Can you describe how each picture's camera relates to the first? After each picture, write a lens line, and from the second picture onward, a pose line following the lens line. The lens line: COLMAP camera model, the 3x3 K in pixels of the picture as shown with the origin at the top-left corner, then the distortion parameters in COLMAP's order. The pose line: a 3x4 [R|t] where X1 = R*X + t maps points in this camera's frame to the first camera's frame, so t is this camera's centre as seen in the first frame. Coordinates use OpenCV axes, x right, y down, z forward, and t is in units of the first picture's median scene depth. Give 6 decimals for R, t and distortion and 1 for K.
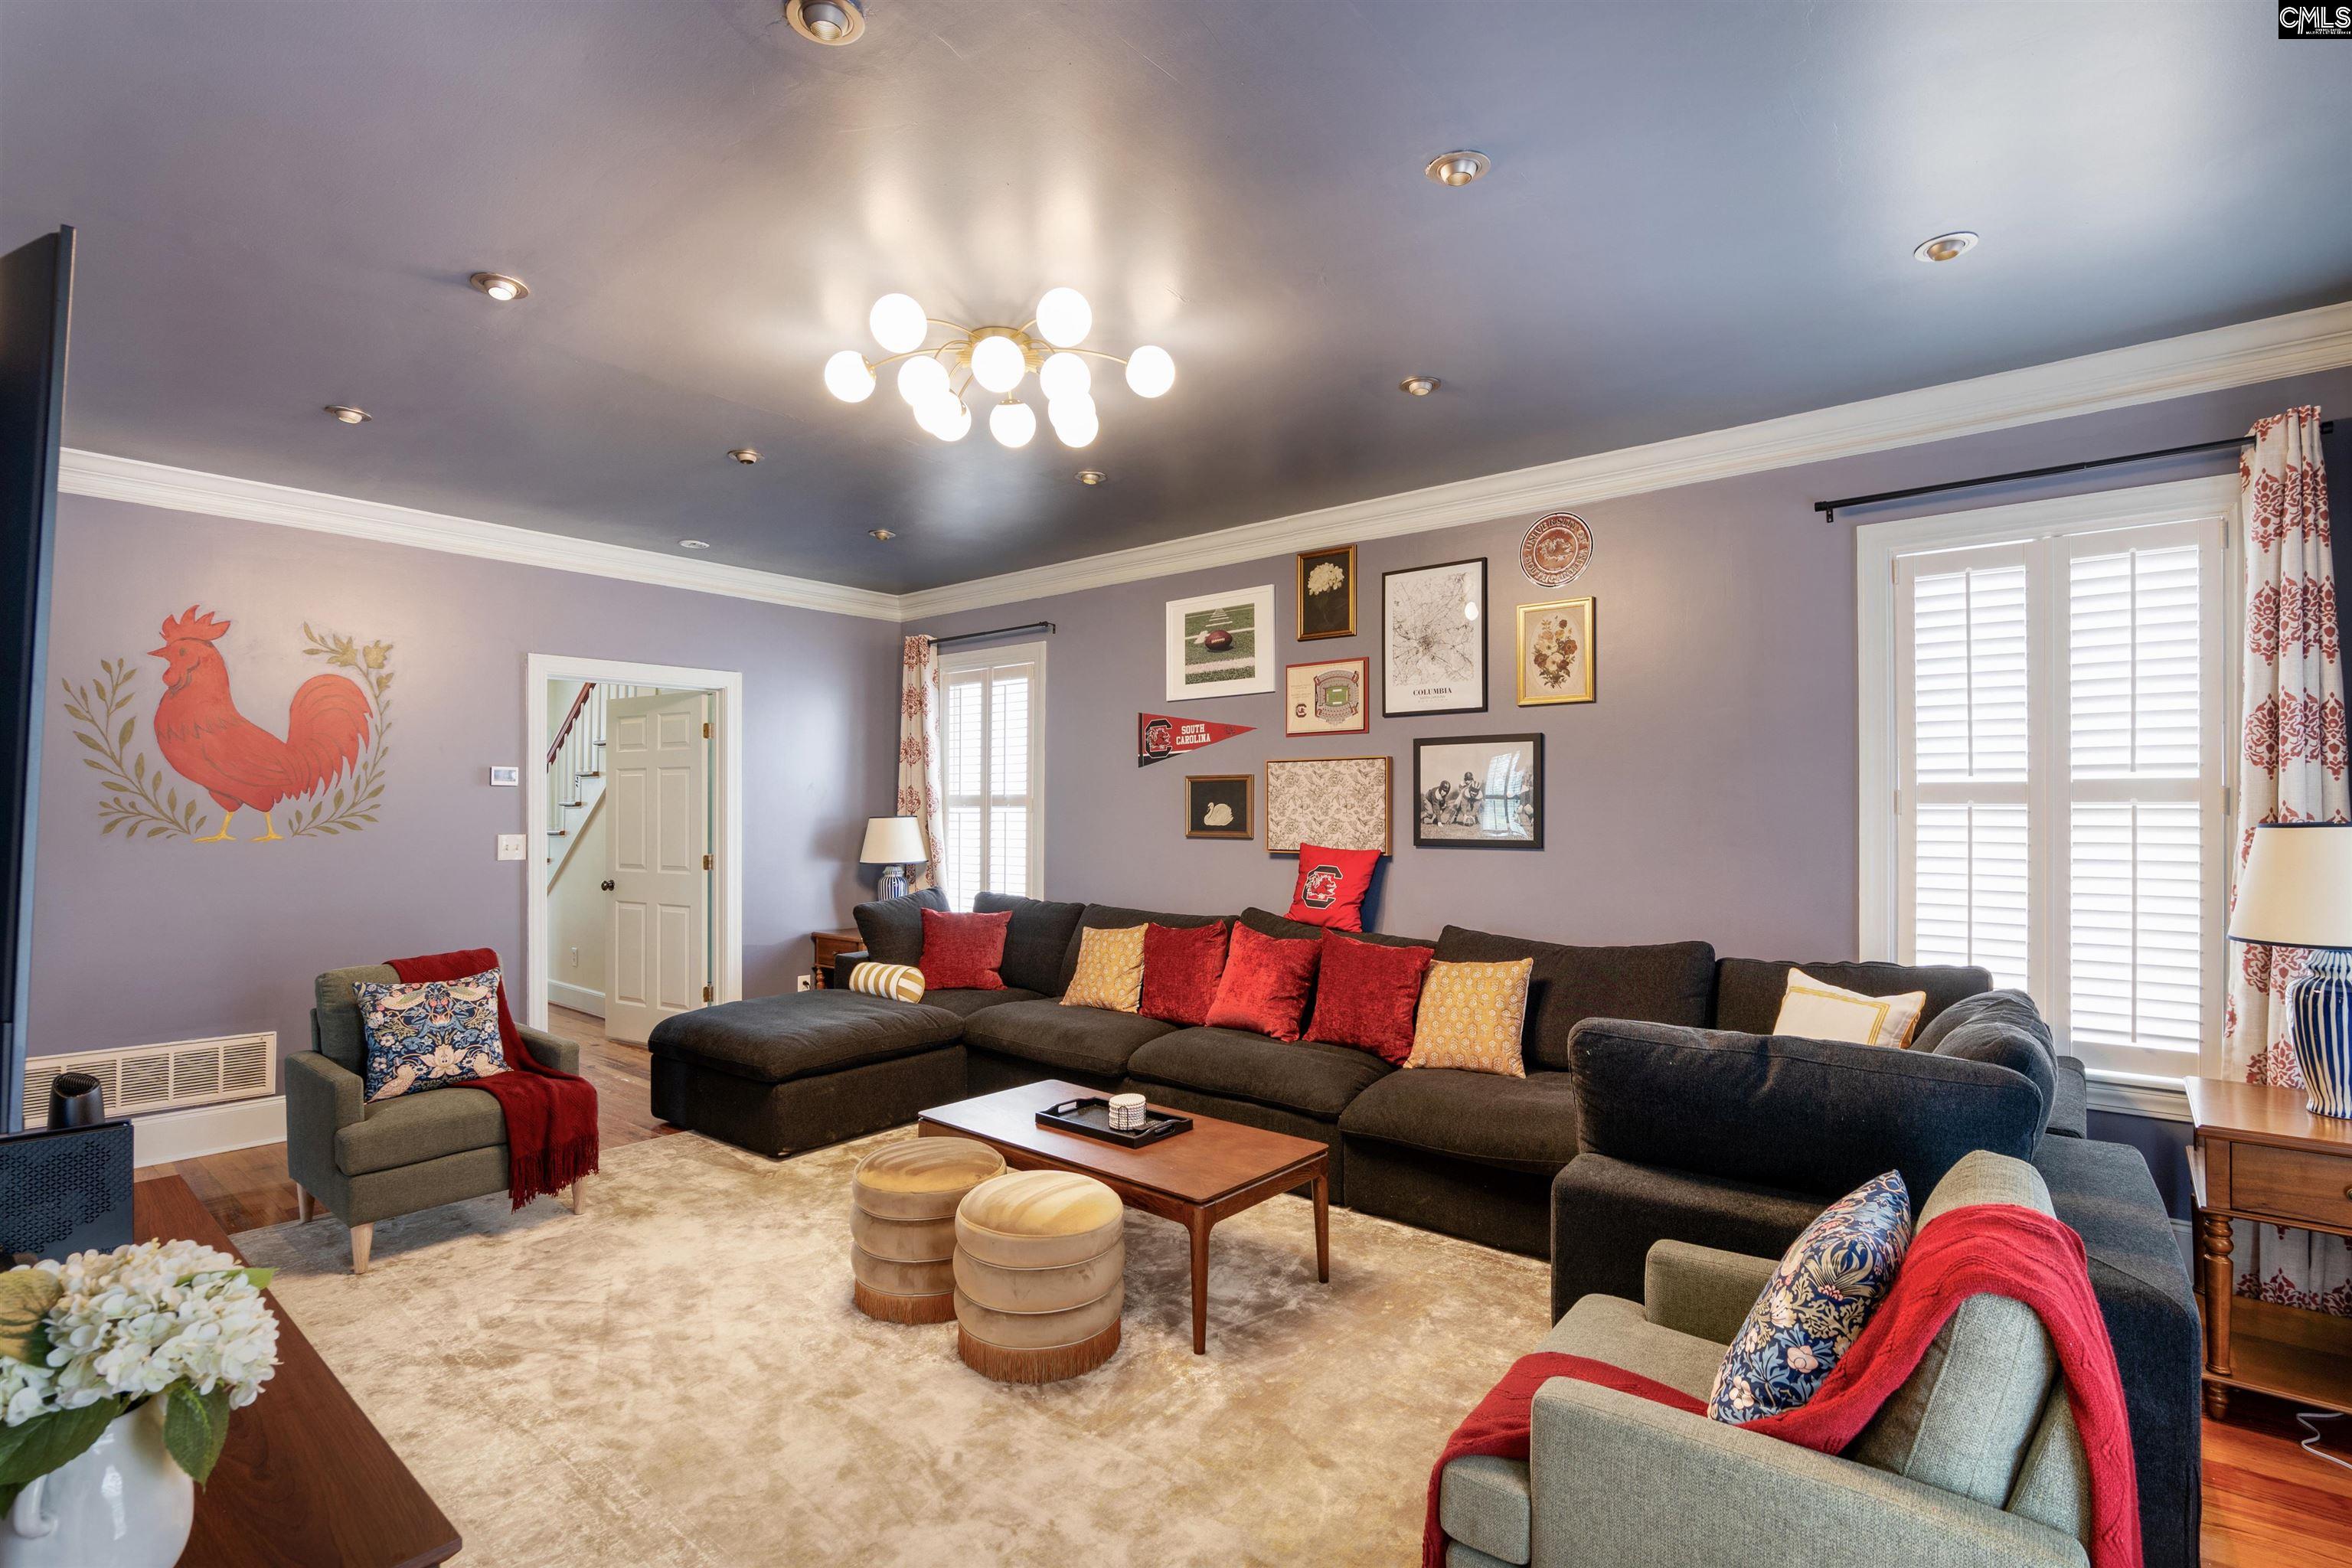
lens RADIAL K [[1099.5, 0, 1182.0], [0, 1099.5, 805.5], [0, 0, 1]] dist [-0.023395, 0.004653]
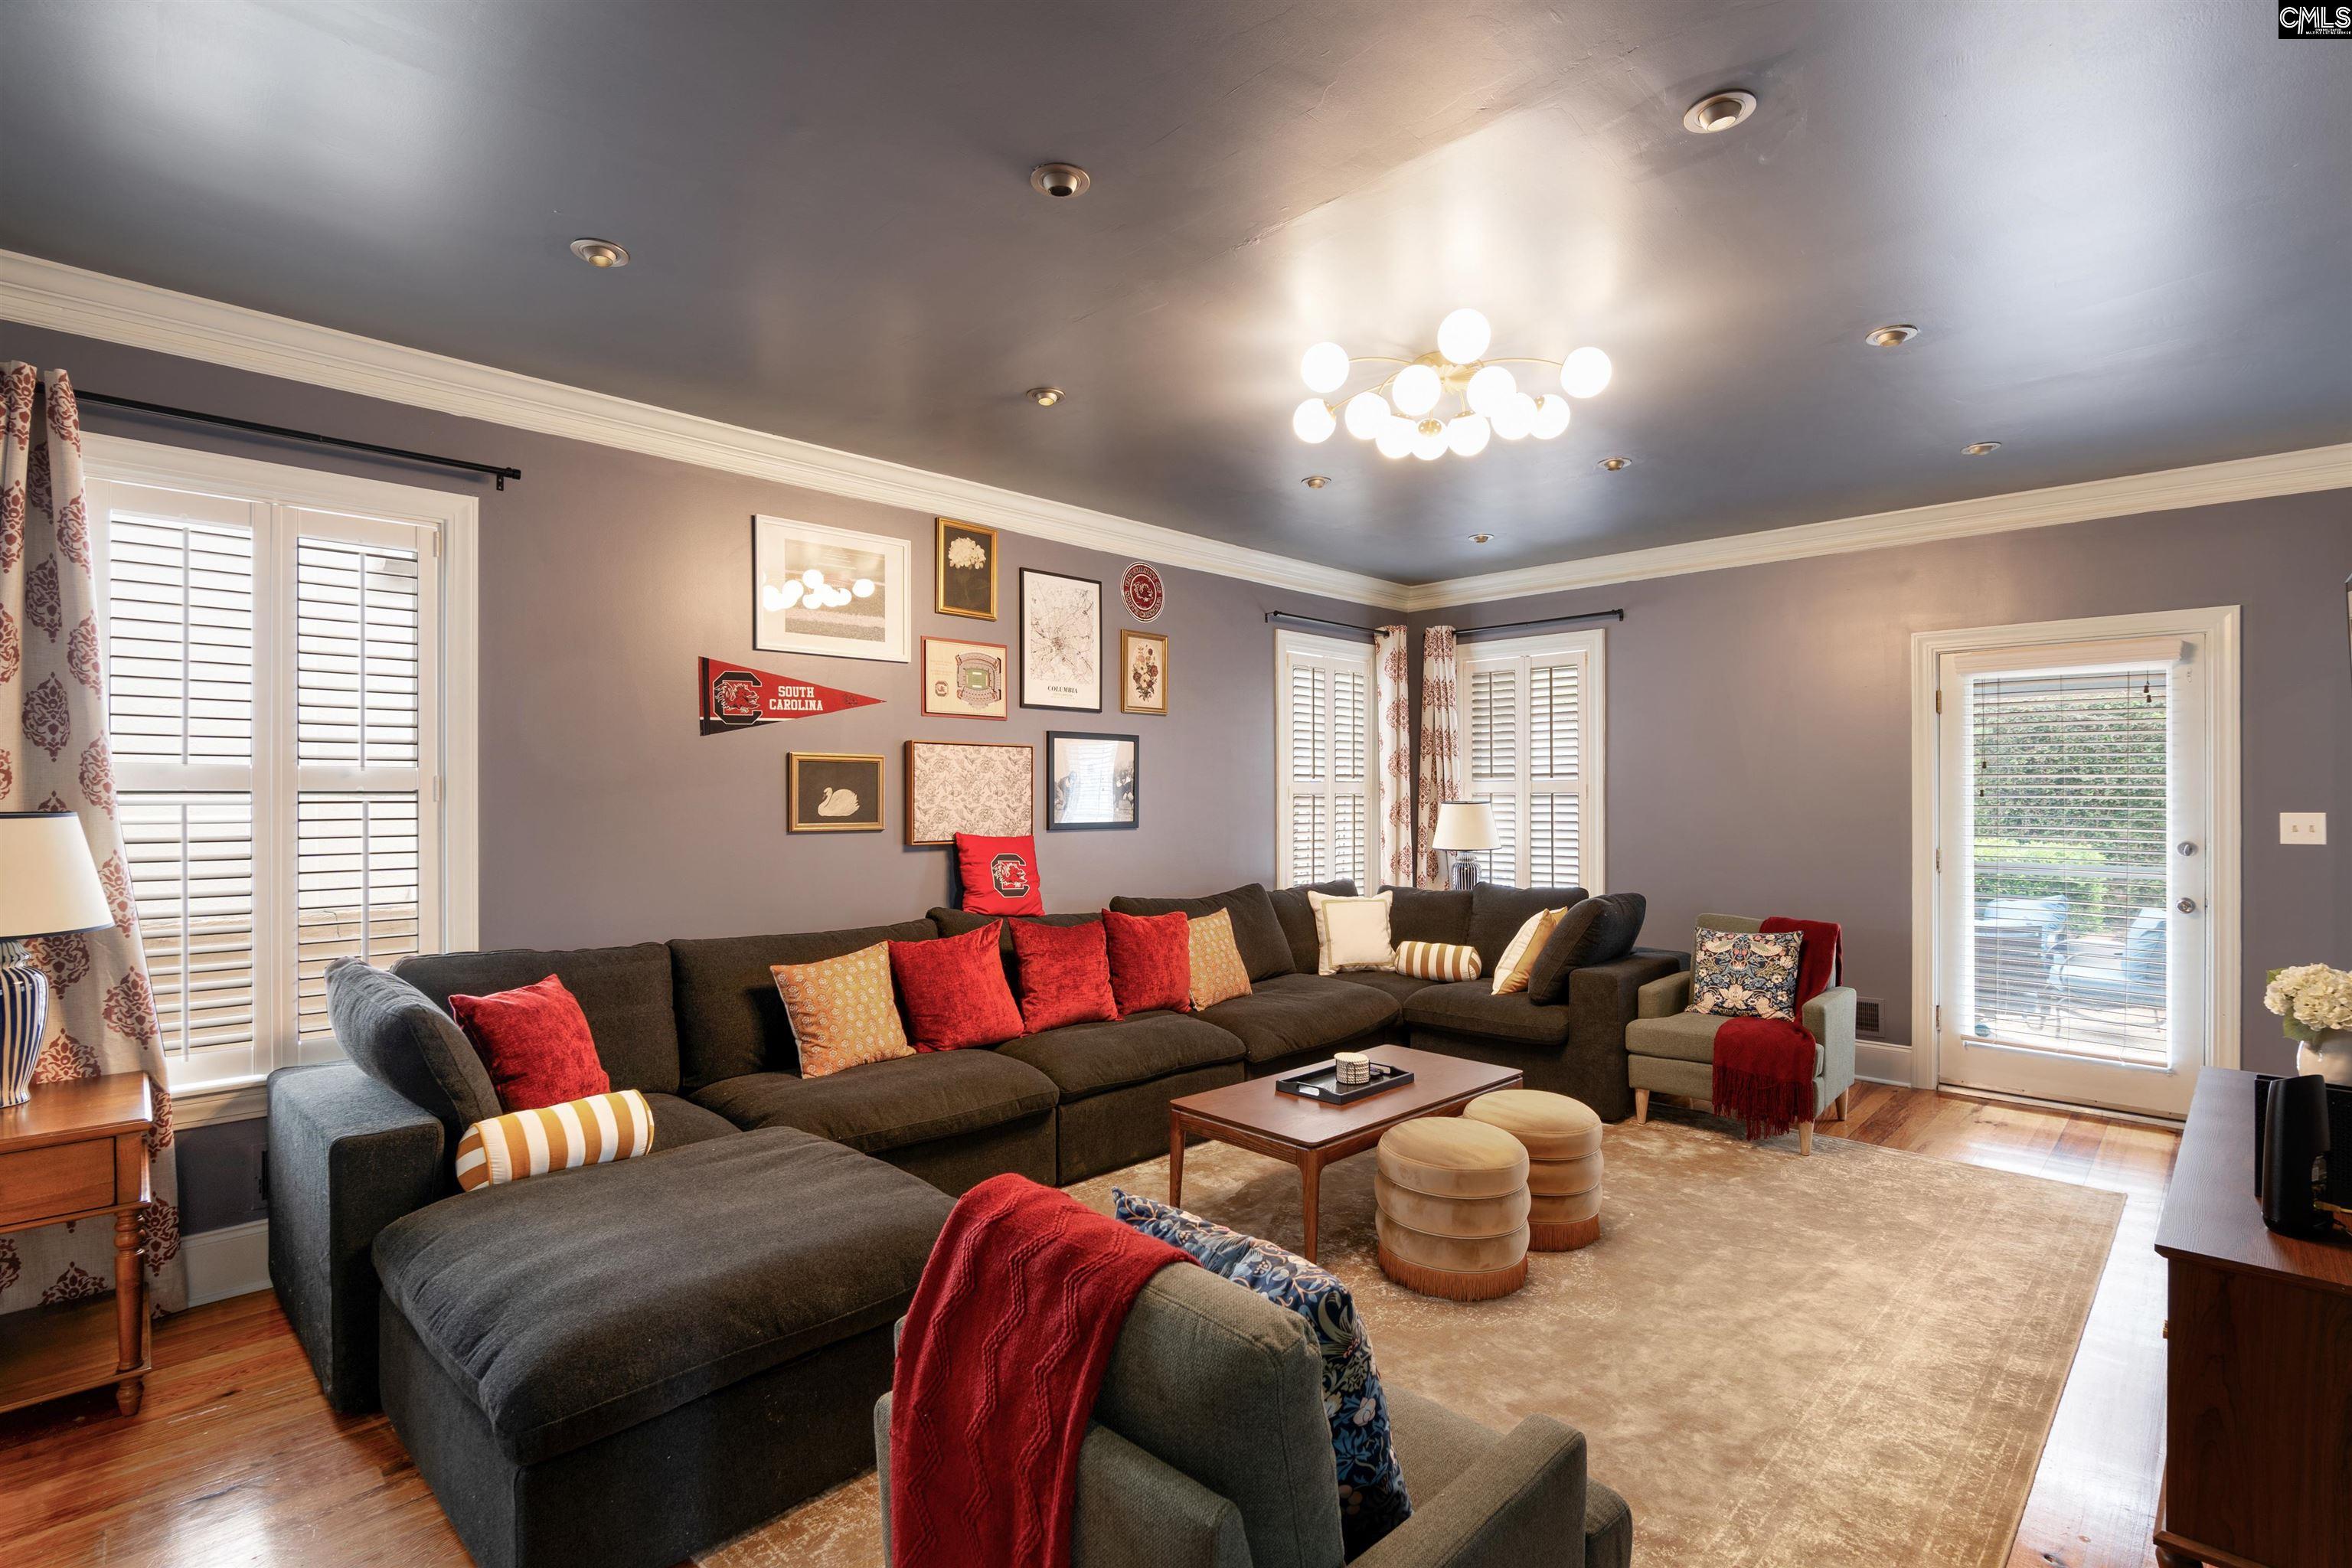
lens RADIAL K [[1099.5, 0, 1185.3], [0, 1099.5, 784.8], [0, 0, 1]] dist [-0.023395, 0.004653]
pose [[0.086315, 0.006019, 0.996250, -0.914941], [-0.007299, 0.999959, -0.005409, -0.003080], [-0.996241, -0.006804, 0.086355, 0.832028]]
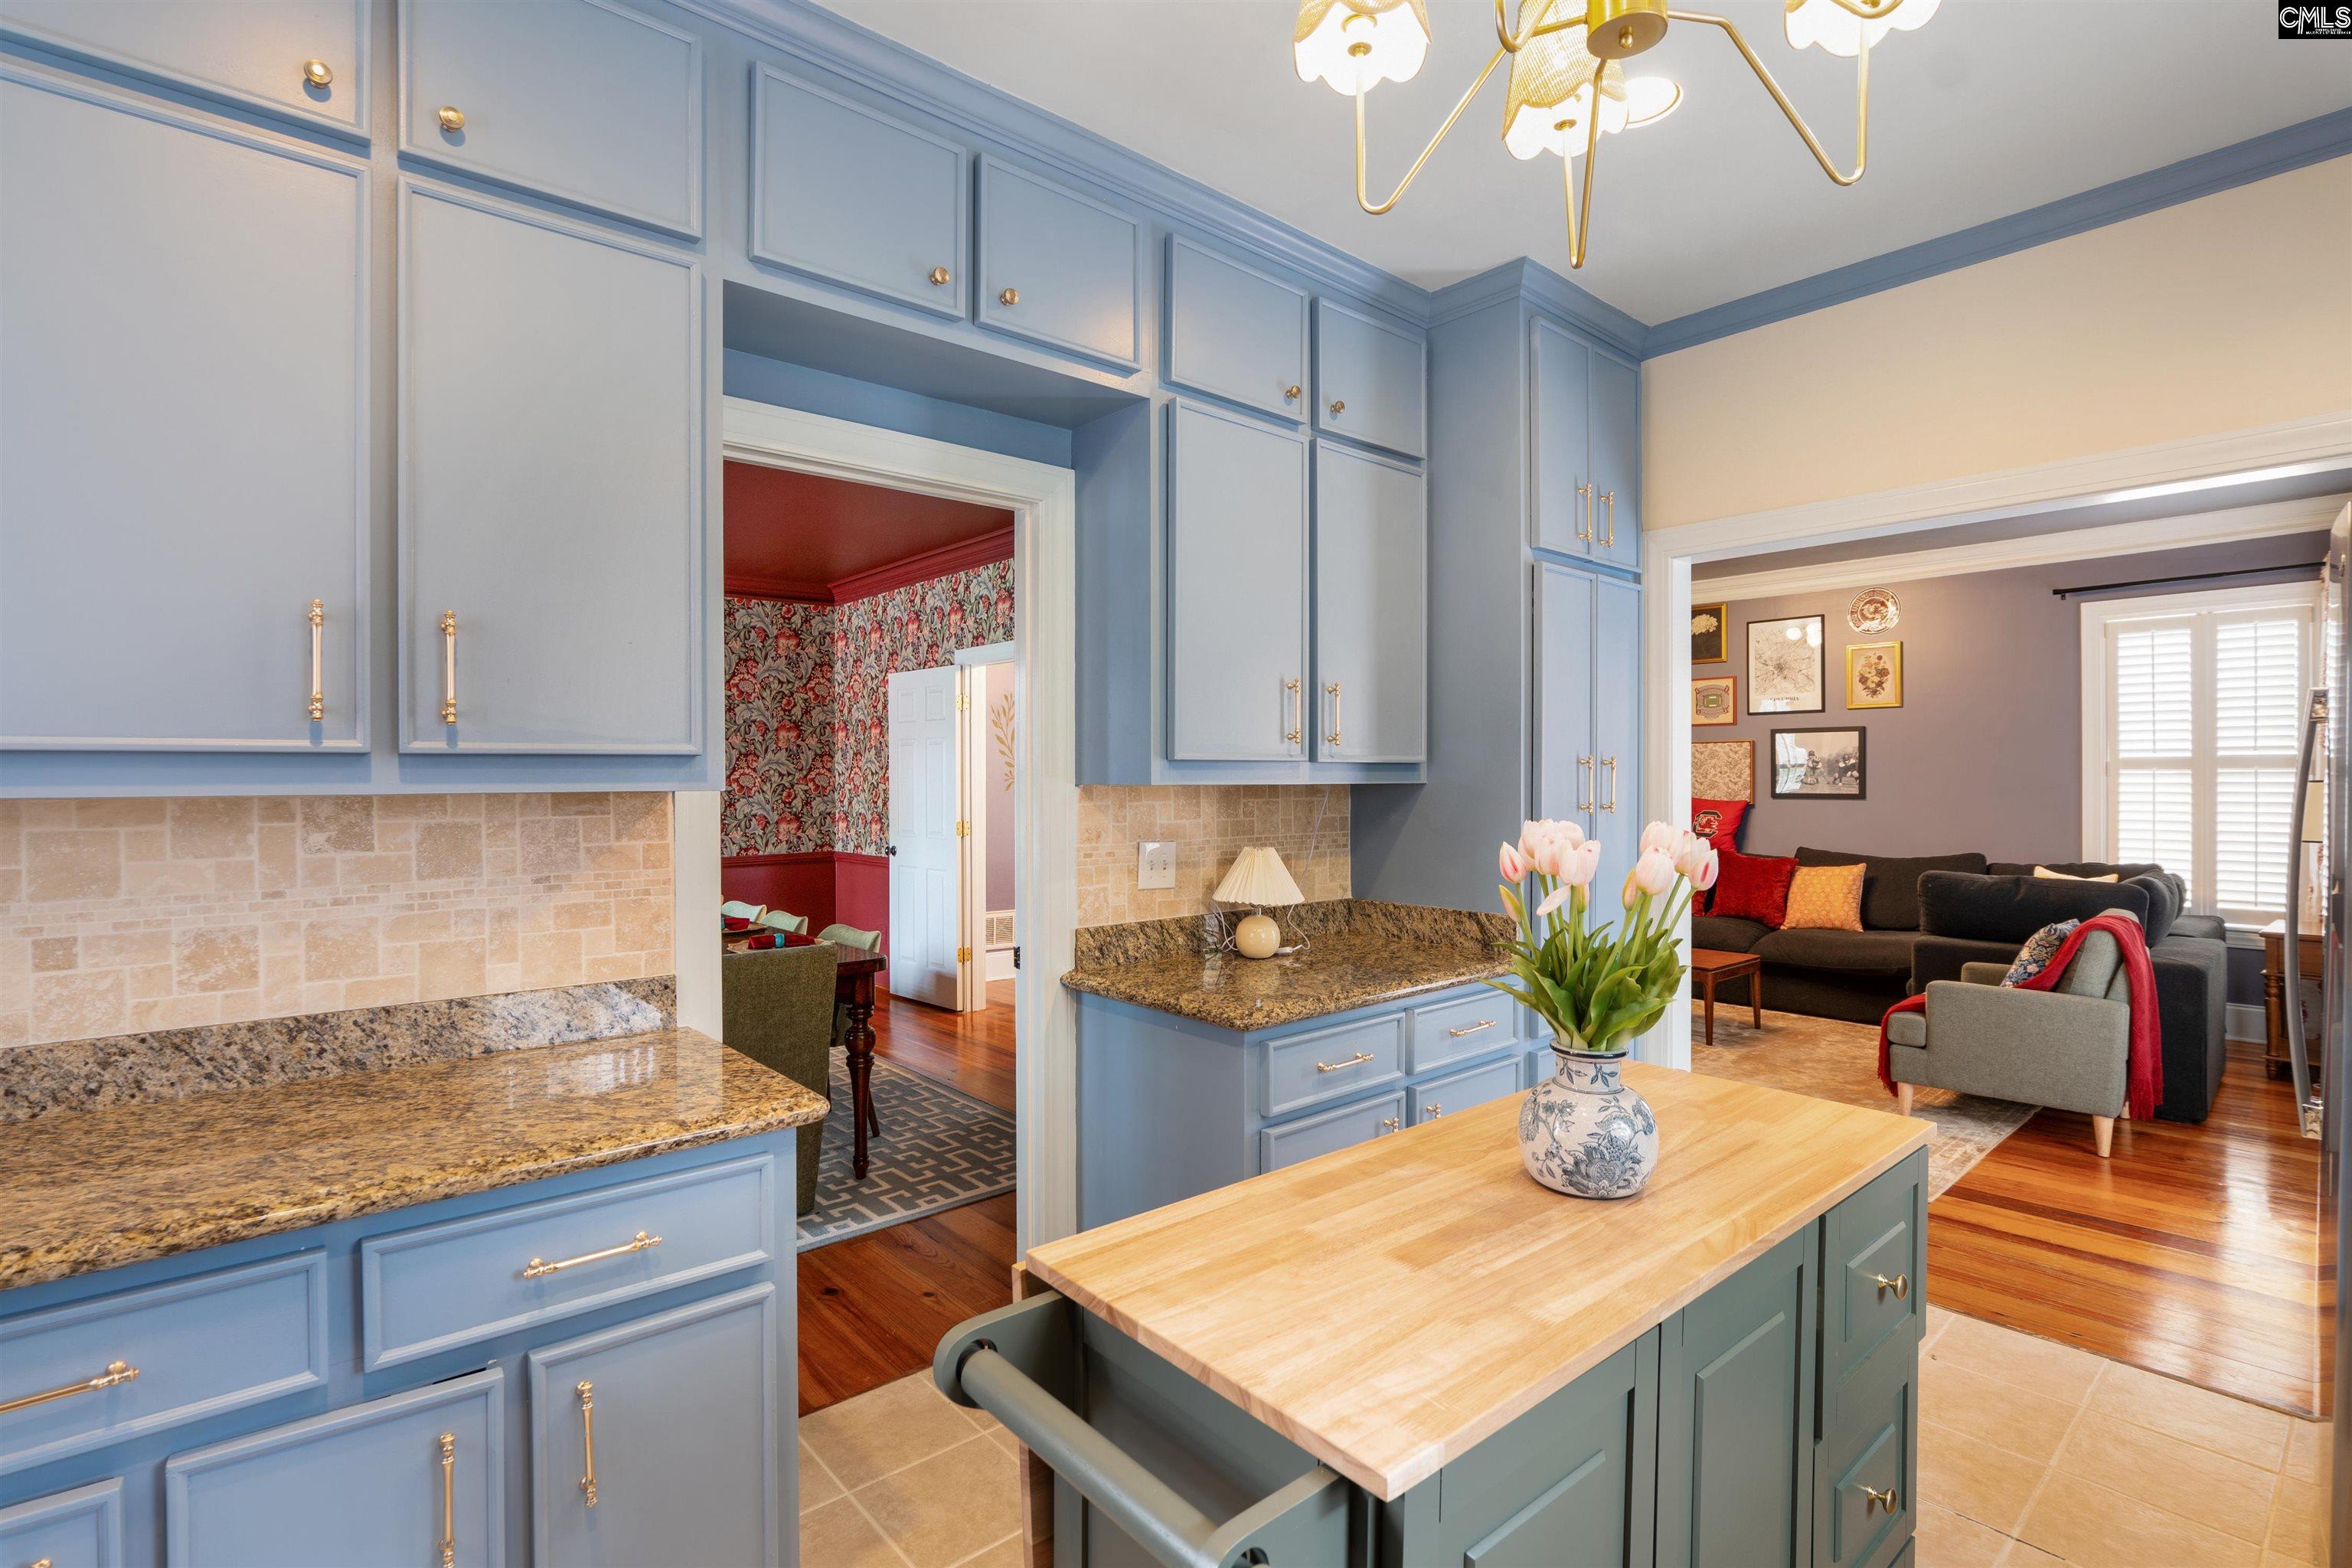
lens RADIAL K [[1099.5, 0, 1172.0], [0, 1099.5, 778.4], [0, 0, 1]] dist [-0.023395, 0.004653]
pose [[0.984726, -0.004042, -0.174063, -0.384656], [0.005332, 0.999962, 0.006942, -0.006488], [0.174028, -0.007764, 0.984710, -0.729423]]
